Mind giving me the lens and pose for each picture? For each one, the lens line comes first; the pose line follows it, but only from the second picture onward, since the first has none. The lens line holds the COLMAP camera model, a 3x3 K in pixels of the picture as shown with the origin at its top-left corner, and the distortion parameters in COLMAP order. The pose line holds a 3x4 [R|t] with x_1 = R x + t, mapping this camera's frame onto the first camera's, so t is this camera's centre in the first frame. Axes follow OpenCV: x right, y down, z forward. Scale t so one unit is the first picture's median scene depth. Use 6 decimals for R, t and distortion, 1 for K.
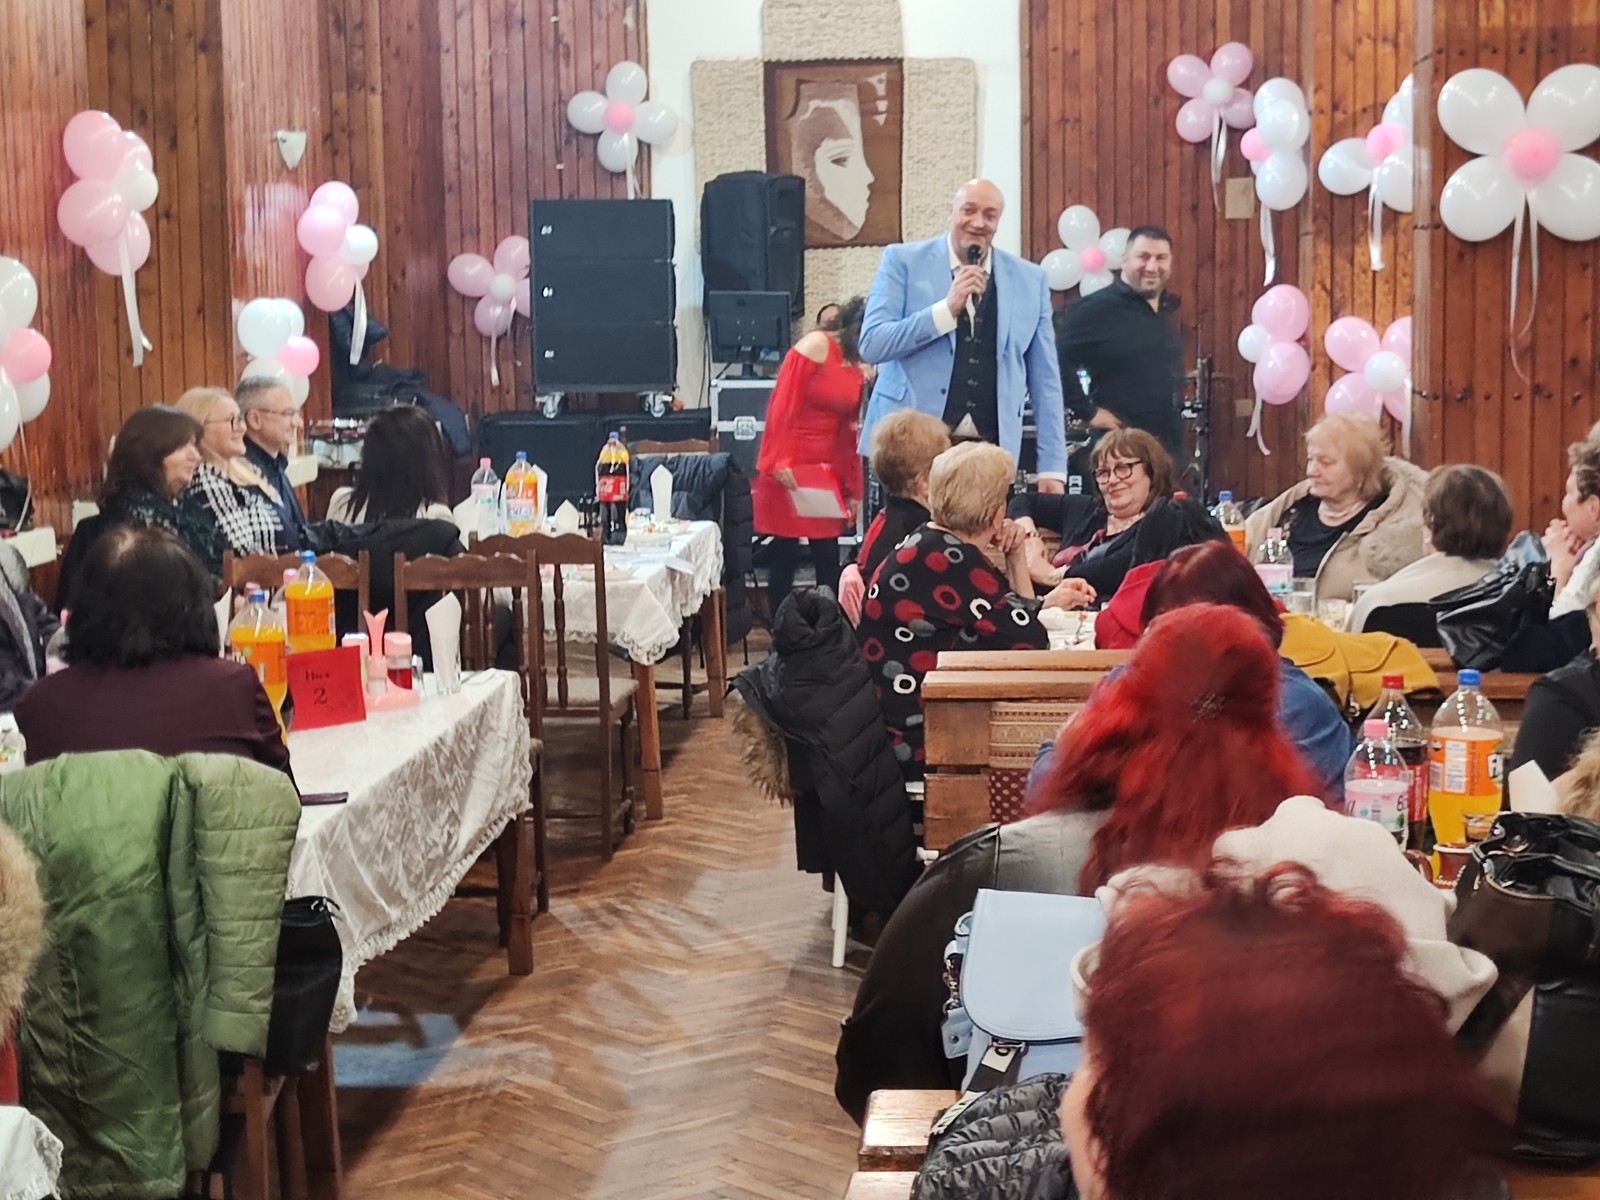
lens RADIAL K [[1118.5, 0, 800.0], [0, 1118.5, 600.0], [0, 0, 1]] dist [0.003572, 0.007304]
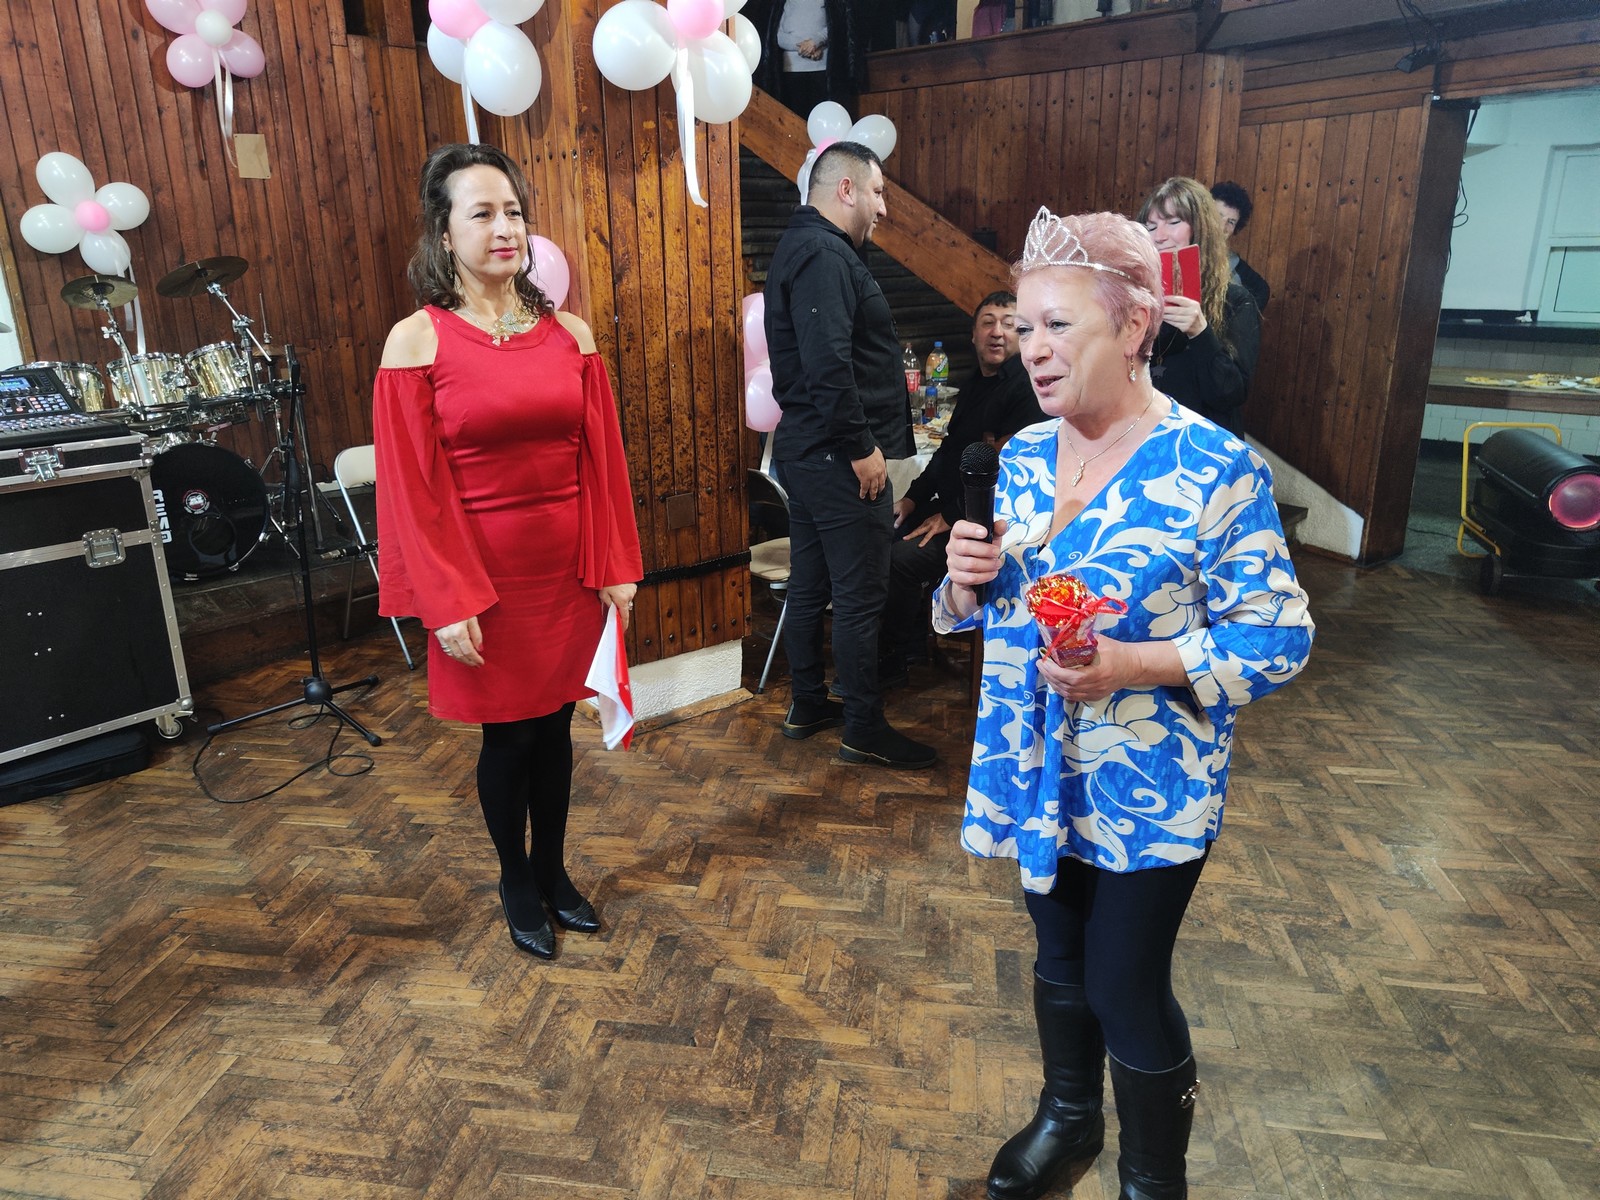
lens RADIAL K [[1100.0, 0, 804.9], [0, 1100.0, 603.1], [0, 0, 1]] dist [0.008337, -0.007471]
pose [[0.701341, -0.215757, 0.679390, 0.059163], [0.190693, 0.975144, 0.112826, -0.116654], [-0.686846, 0.050425, 0.725052, 0.447937]]
